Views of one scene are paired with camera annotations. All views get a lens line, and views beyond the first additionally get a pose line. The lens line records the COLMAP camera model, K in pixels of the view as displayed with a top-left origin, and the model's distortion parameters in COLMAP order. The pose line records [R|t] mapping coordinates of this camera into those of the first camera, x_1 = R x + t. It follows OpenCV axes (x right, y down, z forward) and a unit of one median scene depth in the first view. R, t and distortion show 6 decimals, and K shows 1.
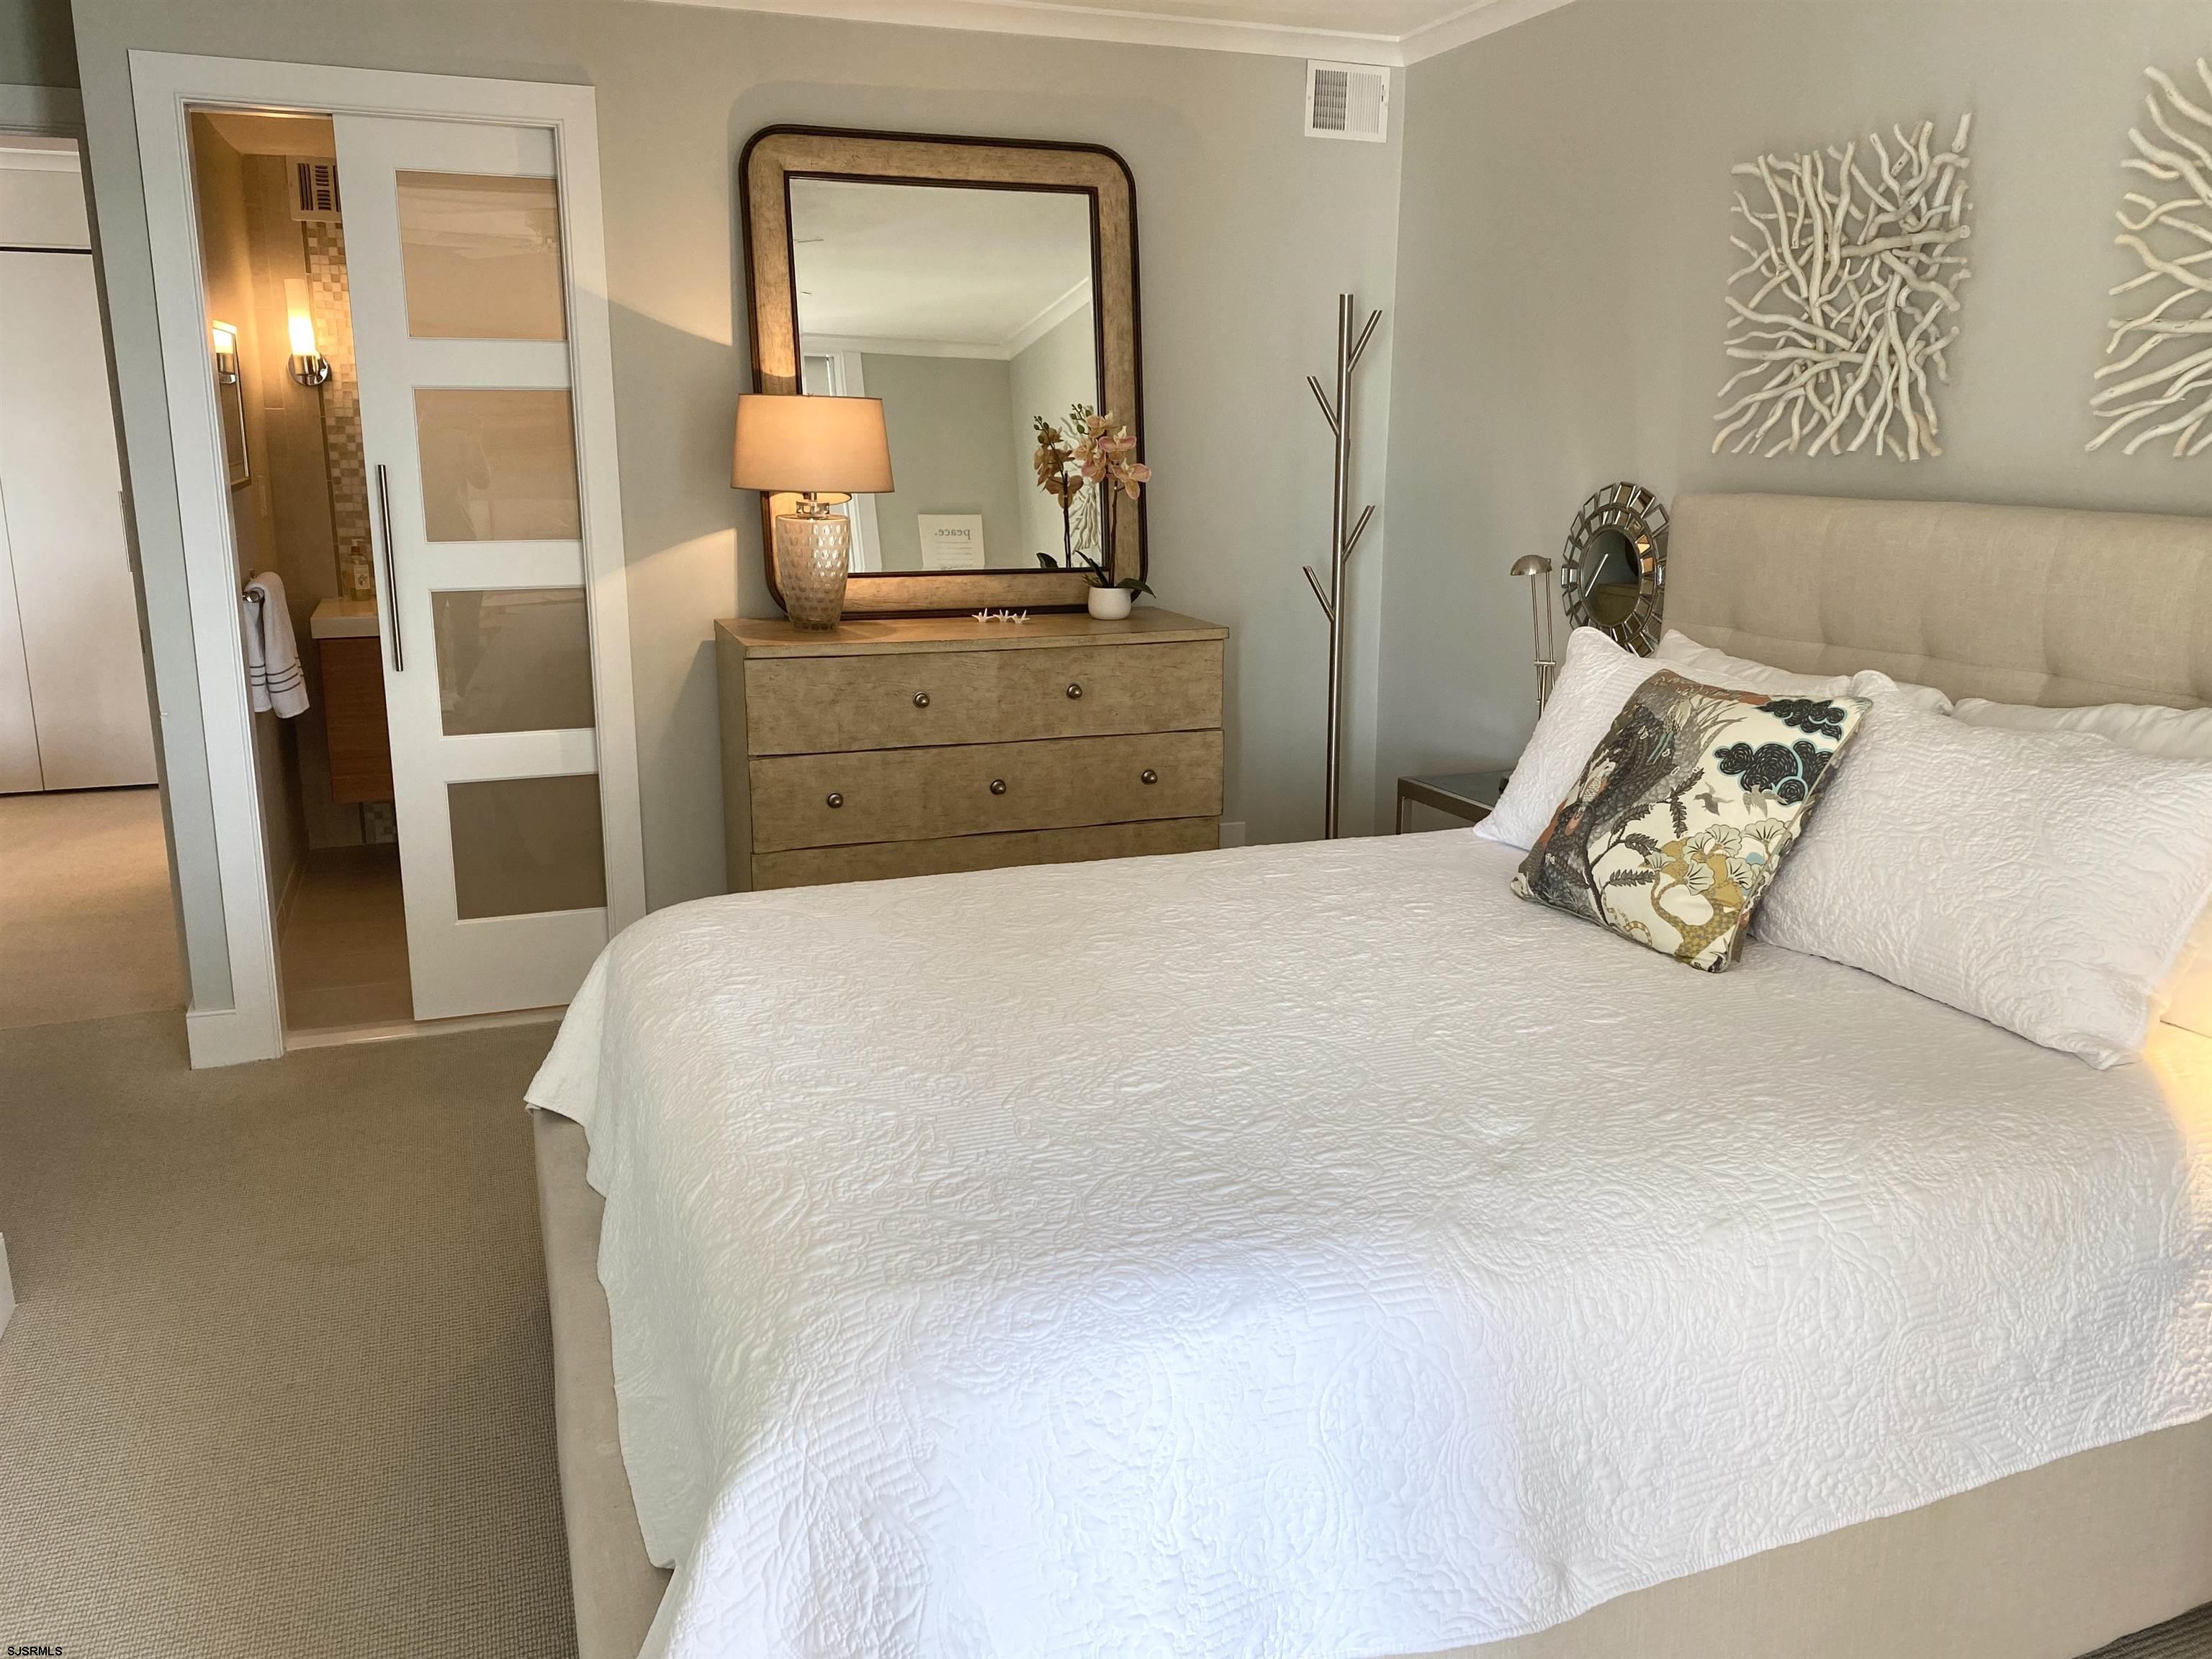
lens RADIAL K [[1686.2, 0, 1075.5], [0, 1686.2, 802.8], [0, 0, 1]] dist [-0.030909, 0.046661]
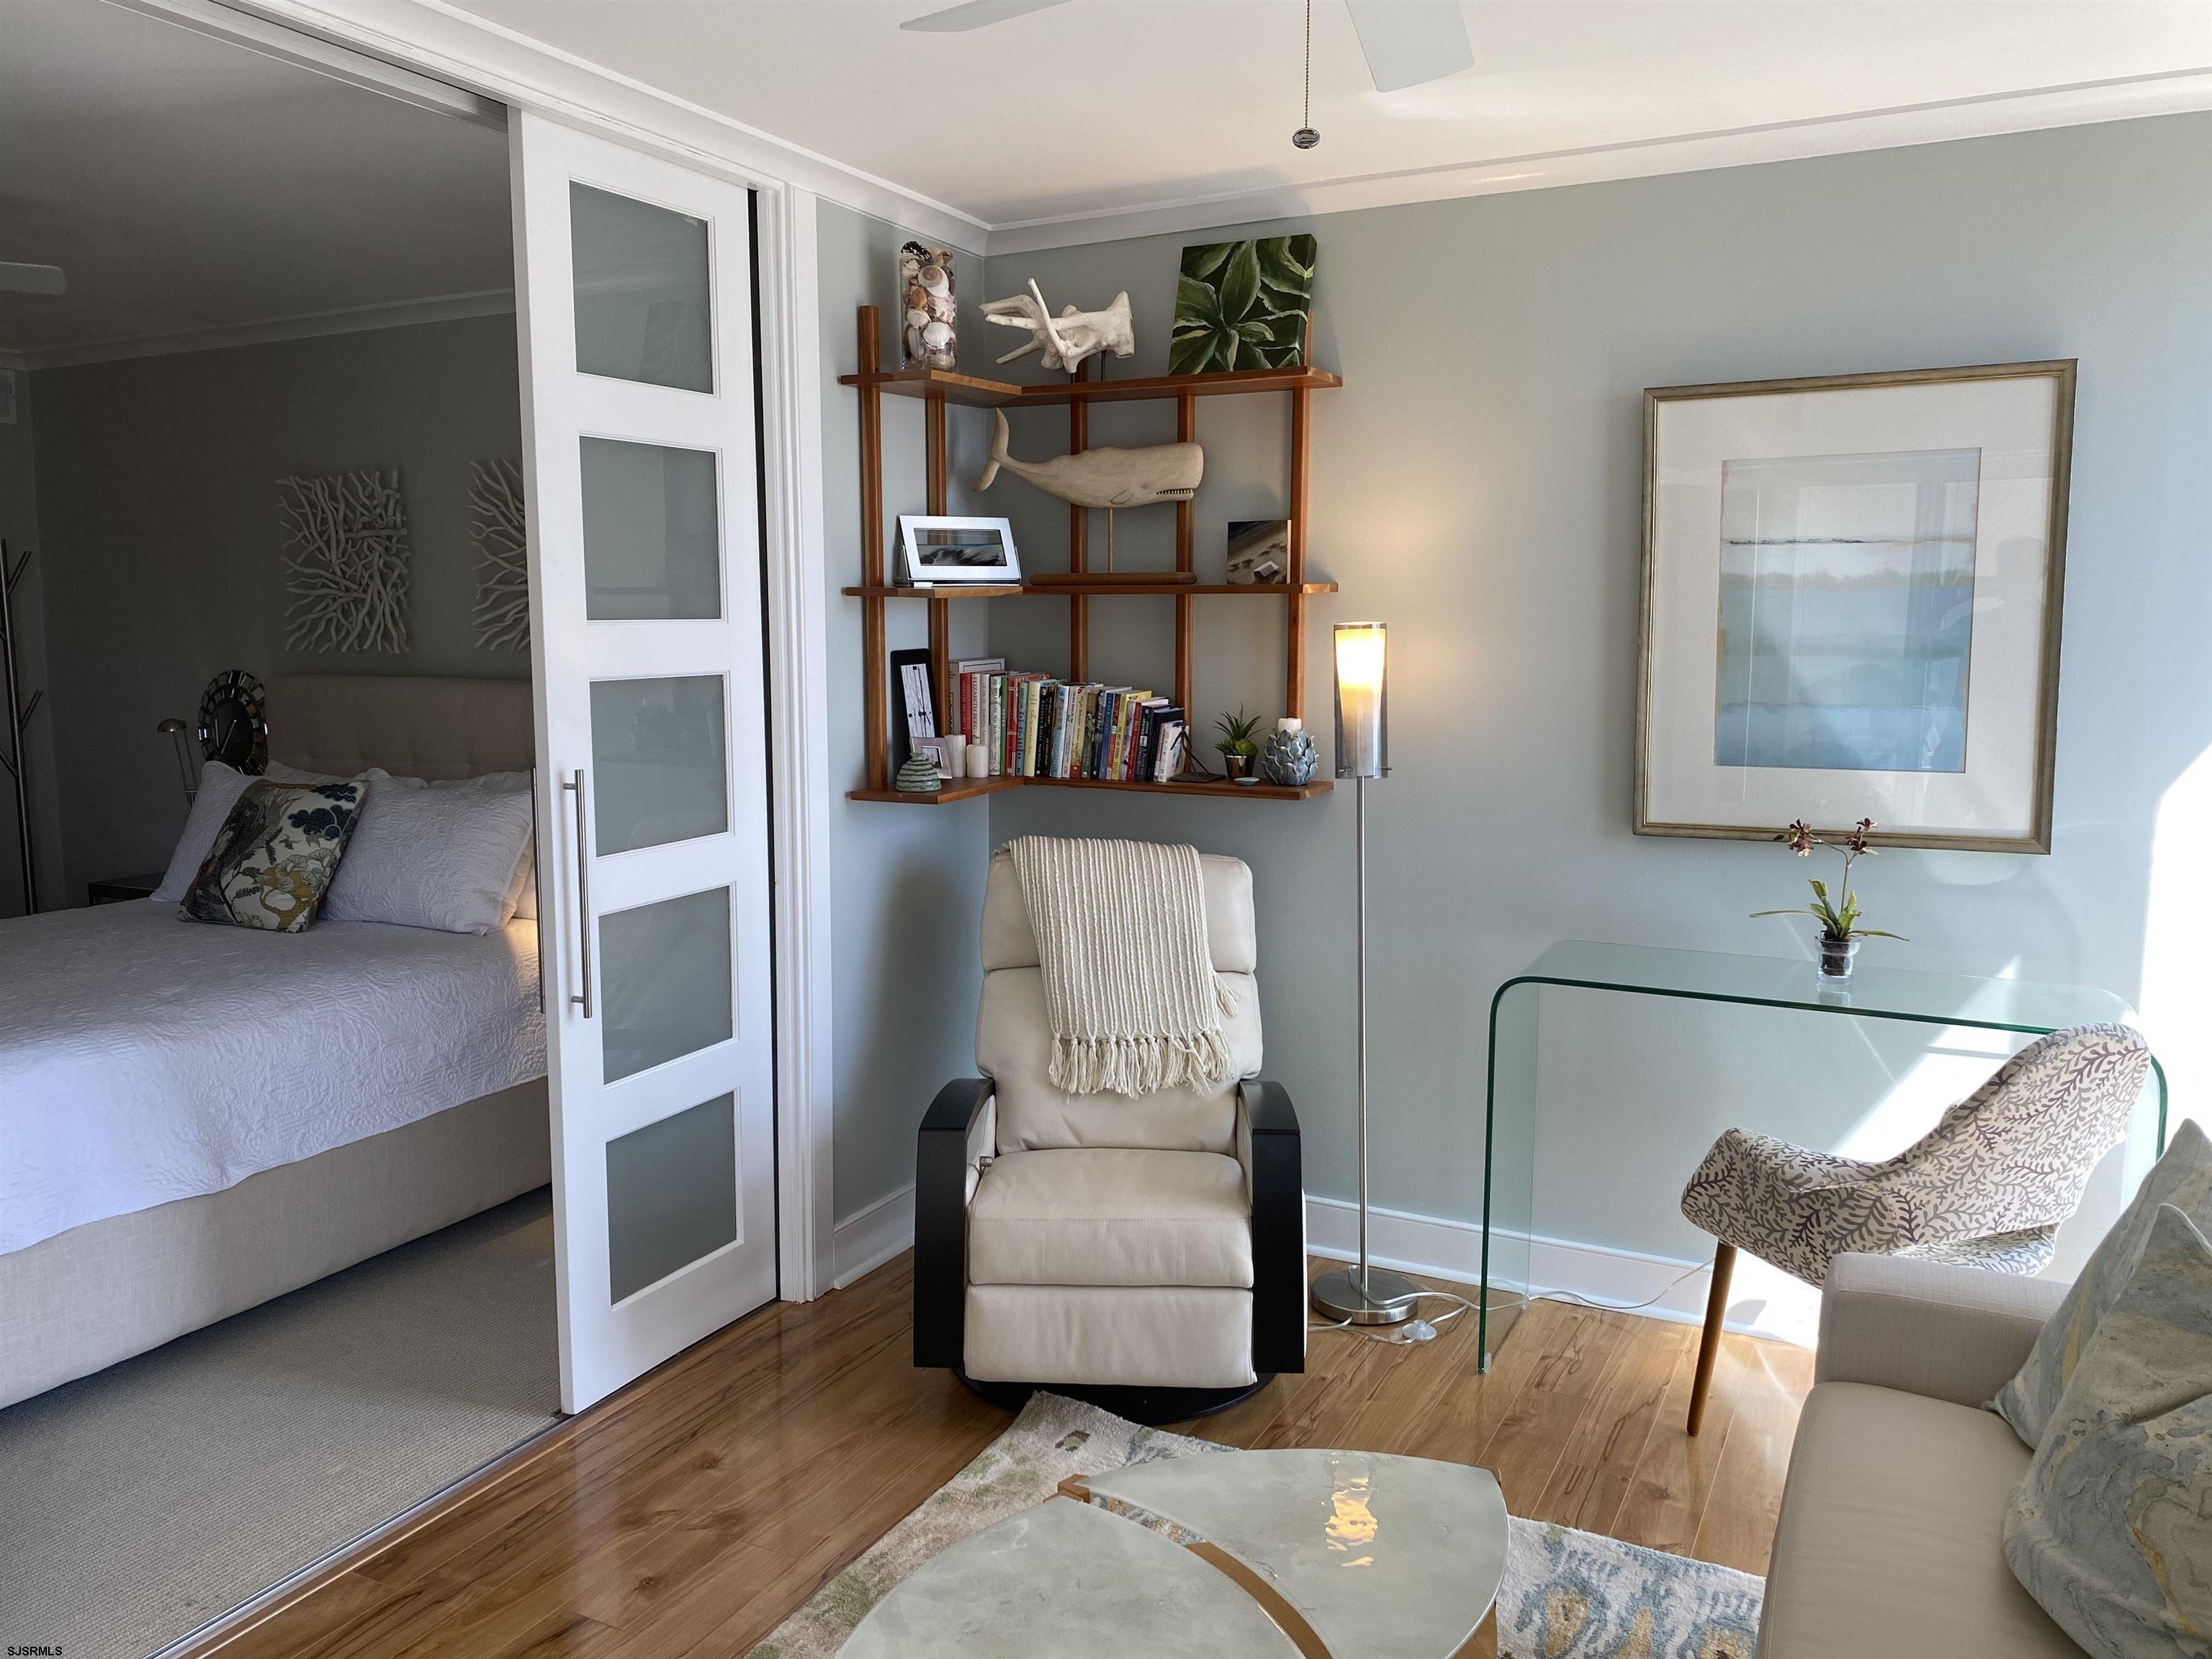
lens RADIAL K [[1661.9, 0, 1082.7], [0, 1661.9, 812.9], [0, 0, 1]] dist [0.097803, -0.219186]
pose [[0.739268, -0.081189, 0.668499, -0.191836], [0.147936, 0.988036, -0.043599, 0.168636], [-0.656961, 0.131126, 0.742434, -0.889529]]
